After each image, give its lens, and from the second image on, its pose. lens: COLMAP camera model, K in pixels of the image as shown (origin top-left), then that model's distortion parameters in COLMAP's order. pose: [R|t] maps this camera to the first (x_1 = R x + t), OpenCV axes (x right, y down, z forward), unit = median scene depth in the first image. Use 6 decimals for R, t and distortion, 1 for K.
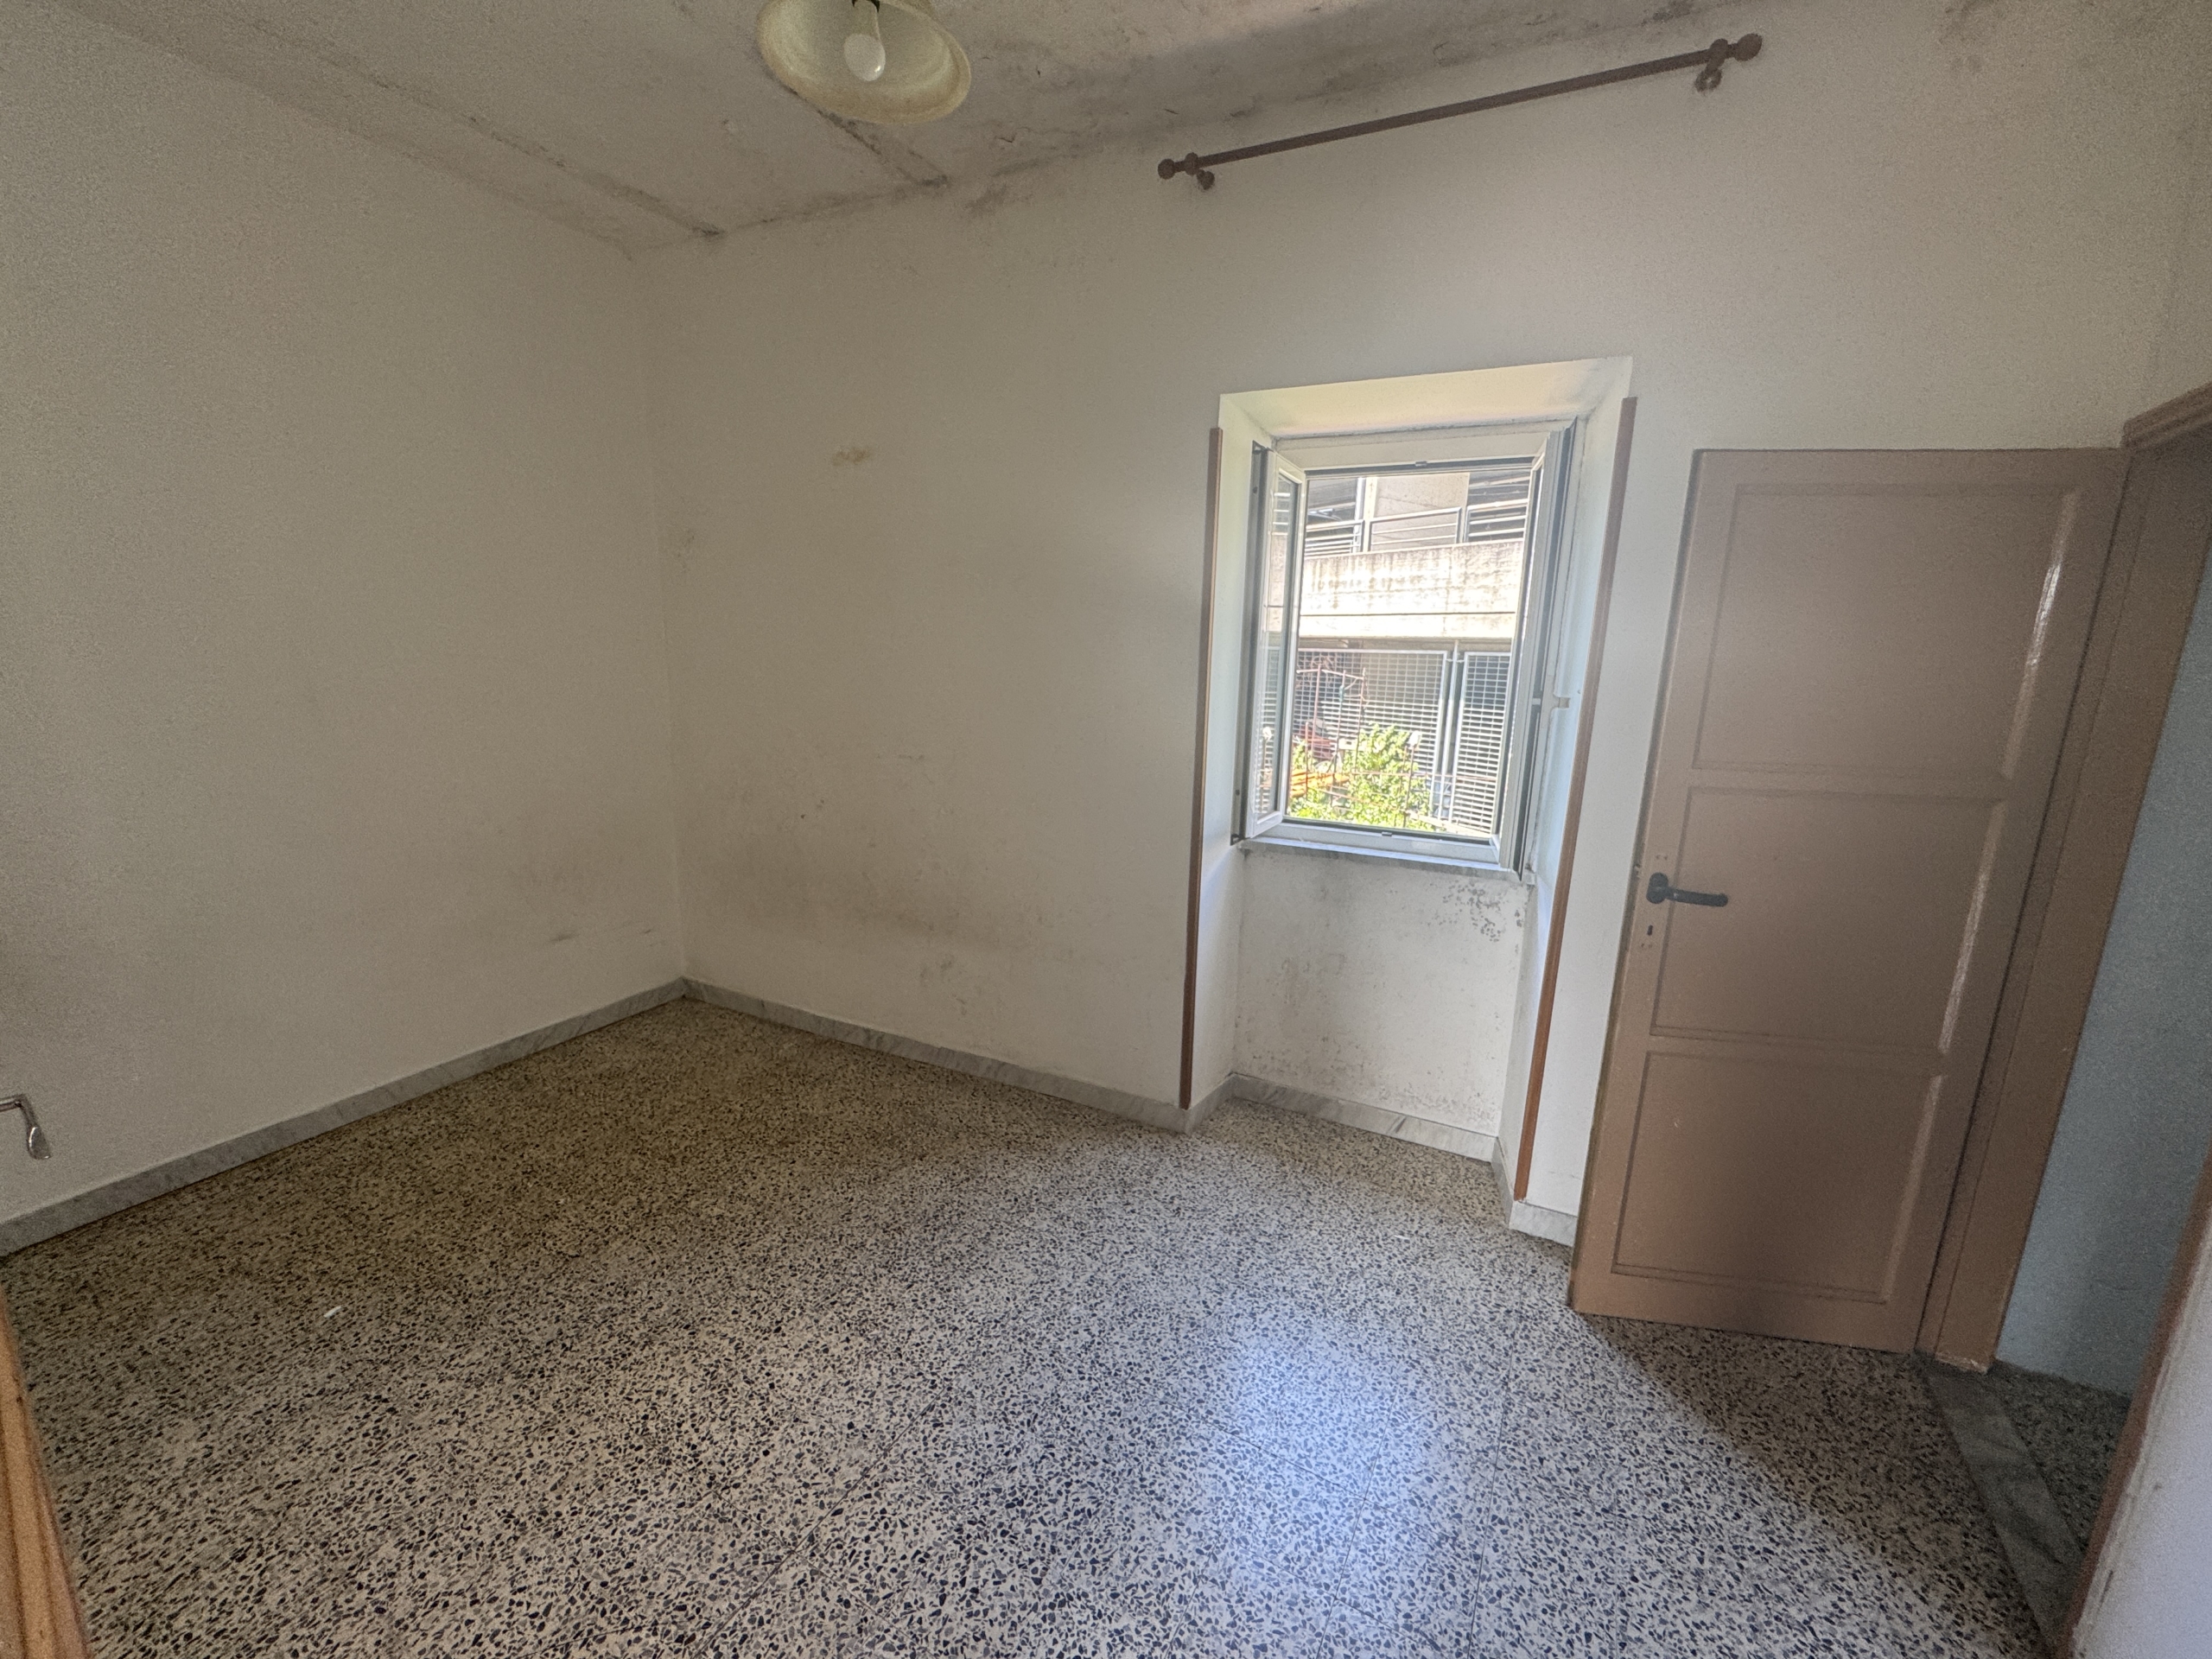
lens RADIAL K [[885.0, 0, 1111.7], [0, 885.0, 833.6], [0, 0, 1]] dist [-0.002624, 0.000479]
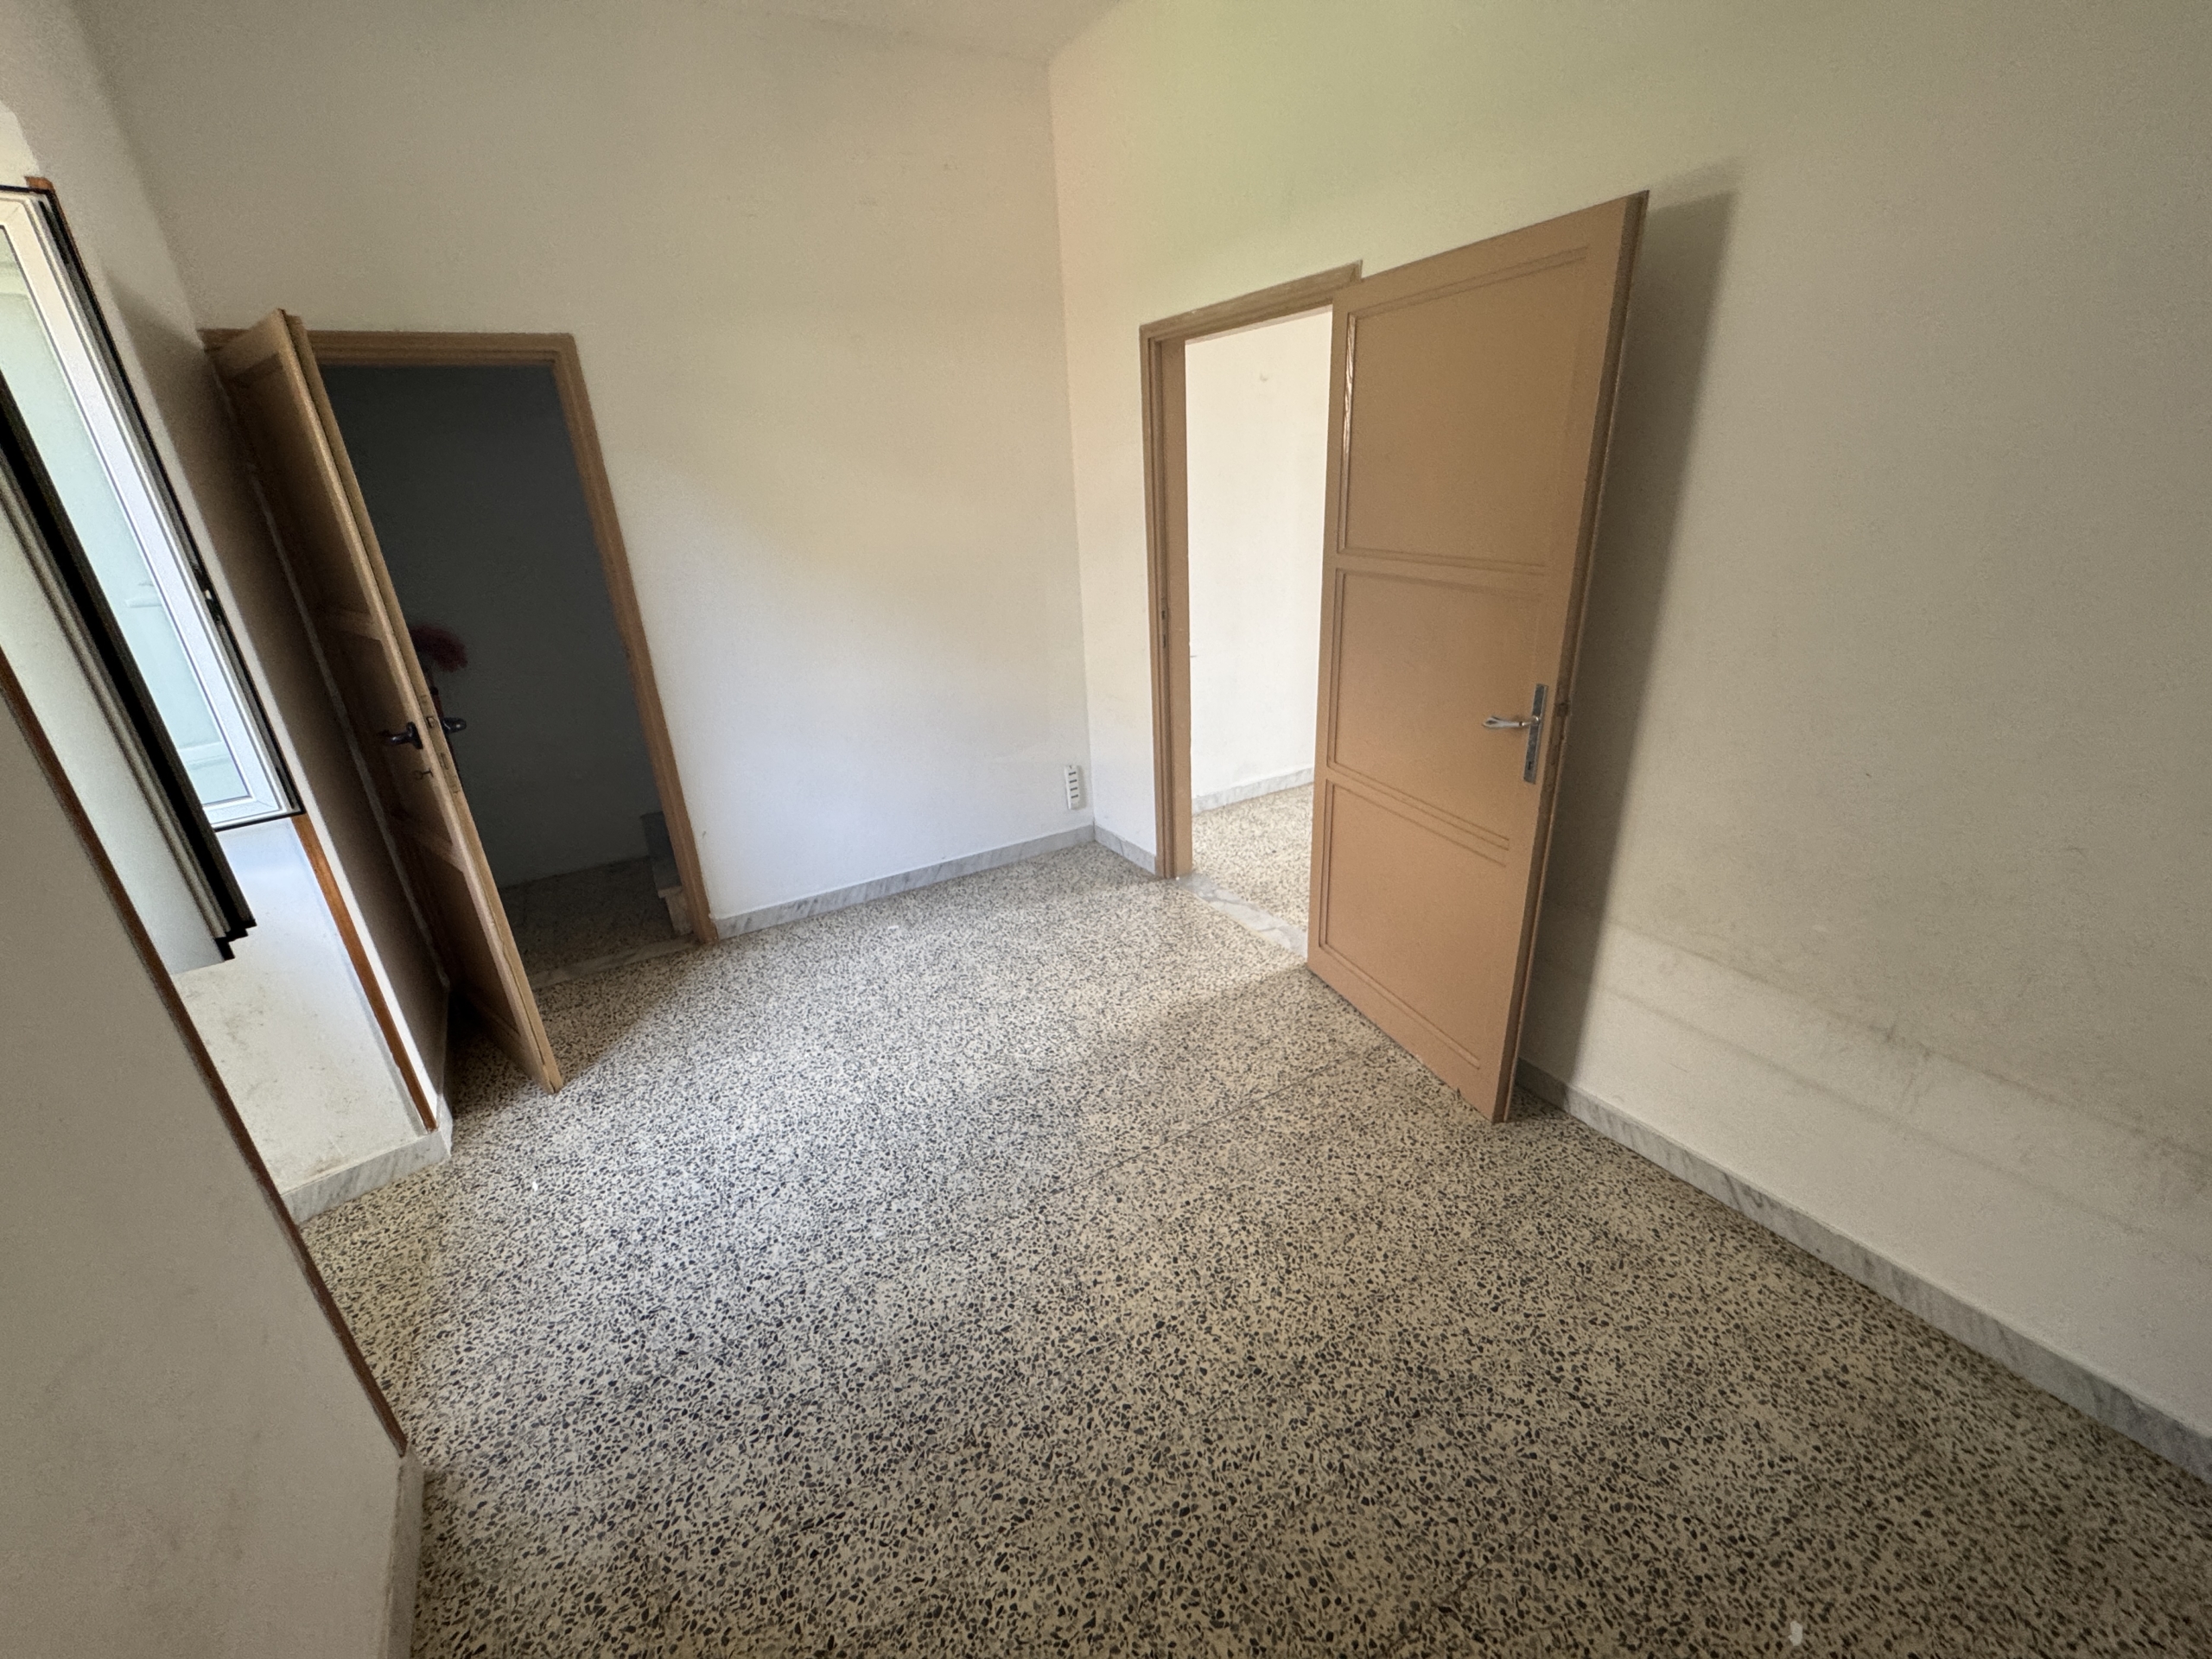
lens RADIAL K [[885.0, 0, 1105.7], [0, 885.0, 828.2], [0, 0, 1]] dist [-0.002624, 0.000479]
pose [[-0.856459, -0.181760, 0.483158, -0.712273], [0.130340, 0.829495, 0.543093, -0.349495], [-0.499490, 0.528111, -0.686738, 1.465967]]
